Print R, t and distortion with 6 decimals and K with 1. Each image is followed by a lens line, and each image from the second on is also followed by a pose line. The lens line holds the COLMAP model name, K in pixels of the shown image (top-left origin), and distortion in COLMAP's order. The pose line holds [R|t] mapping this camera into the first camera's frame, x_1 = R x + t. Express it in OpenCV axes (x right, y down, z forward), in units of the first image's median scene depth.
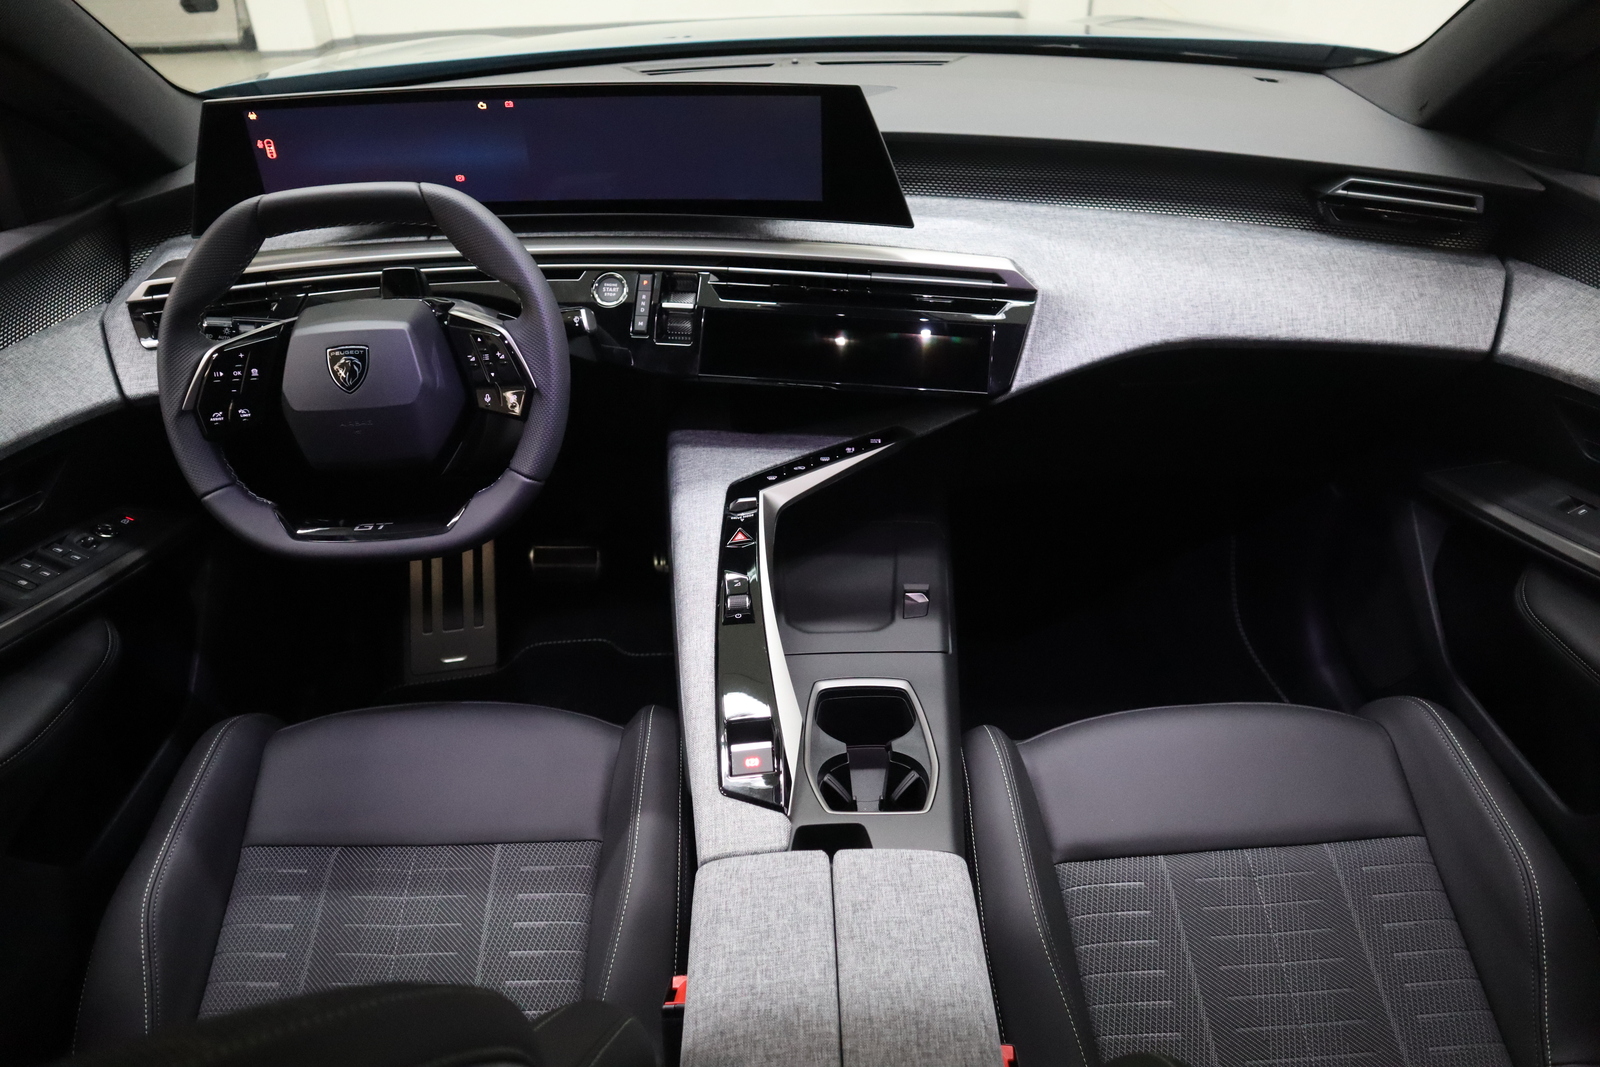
lens RADIAL K [[1095.8, 0, 800.0], [0, 1095.8, 533.5], [0, 0, 1]] dist [-0.134039, 0.075611]
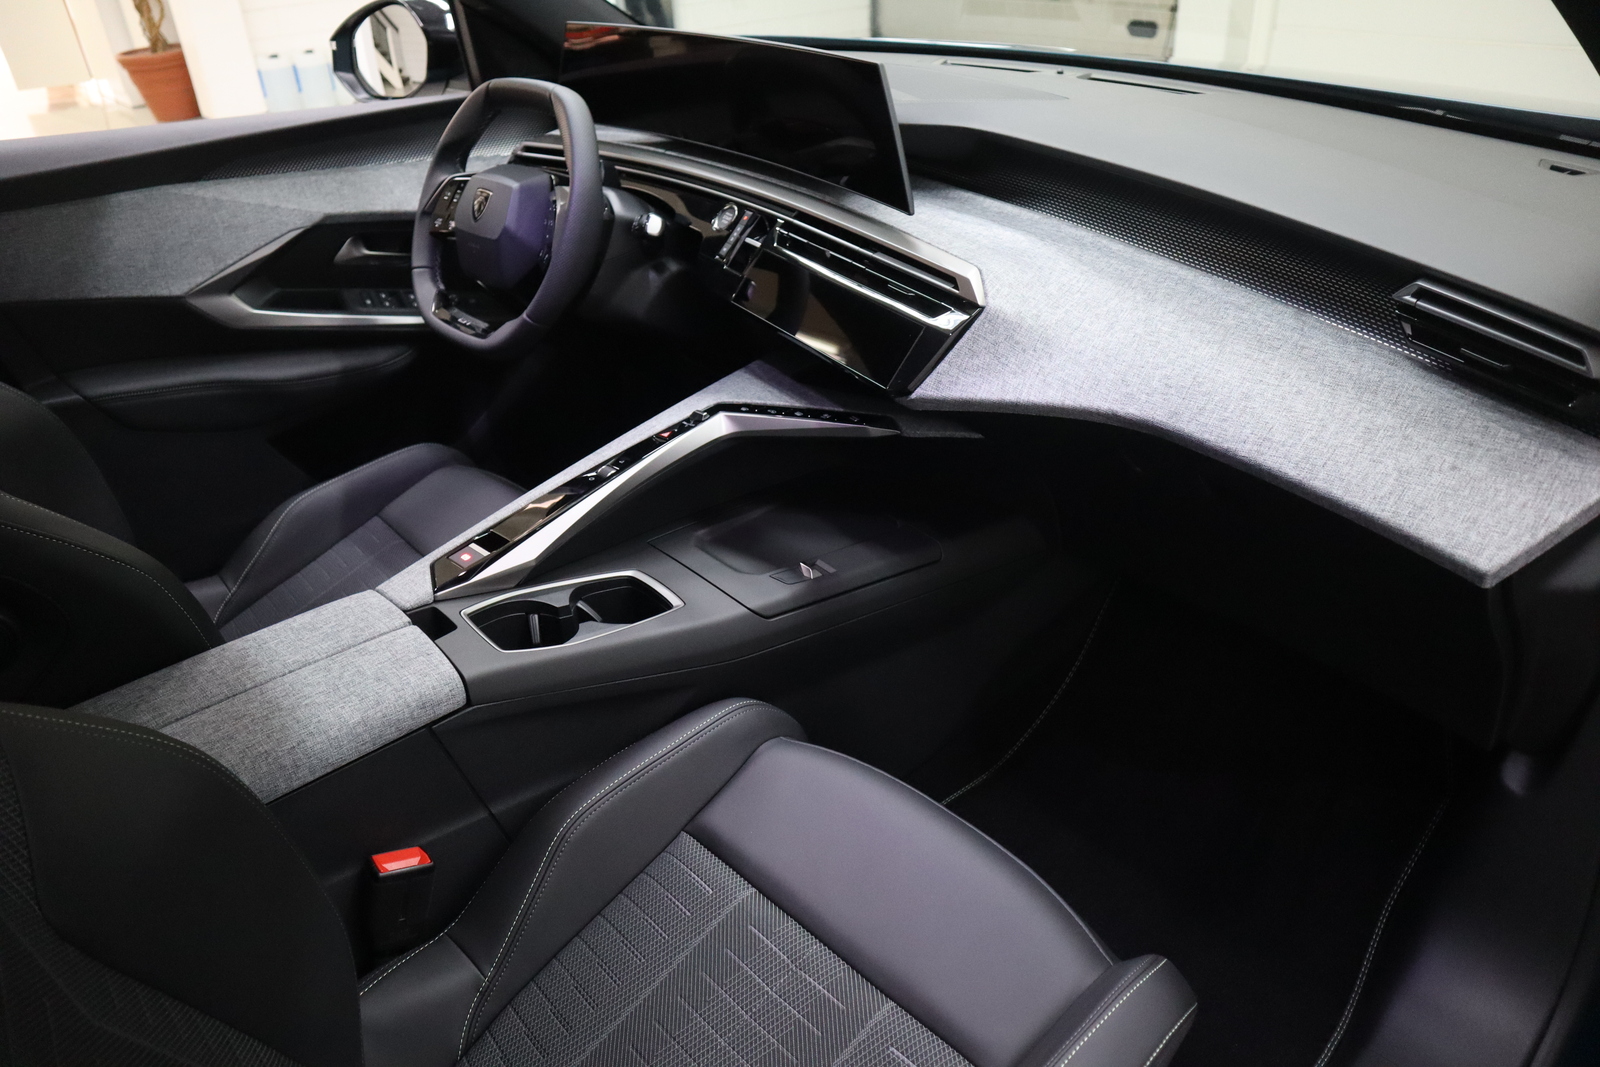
lens RADIAL K [[1095.8, 0, 800.0], [0, 1095.8, 533.5], [0, 0, 1]] dist [-0.134039, 0.075611]
pose [[0.659820, 0.393232, -0.640317, 0.772739], [-0.419917, 0.899625, 0.119772, -0.094906], [0.623143, 0.189852, 0.758715, 0.236237]]
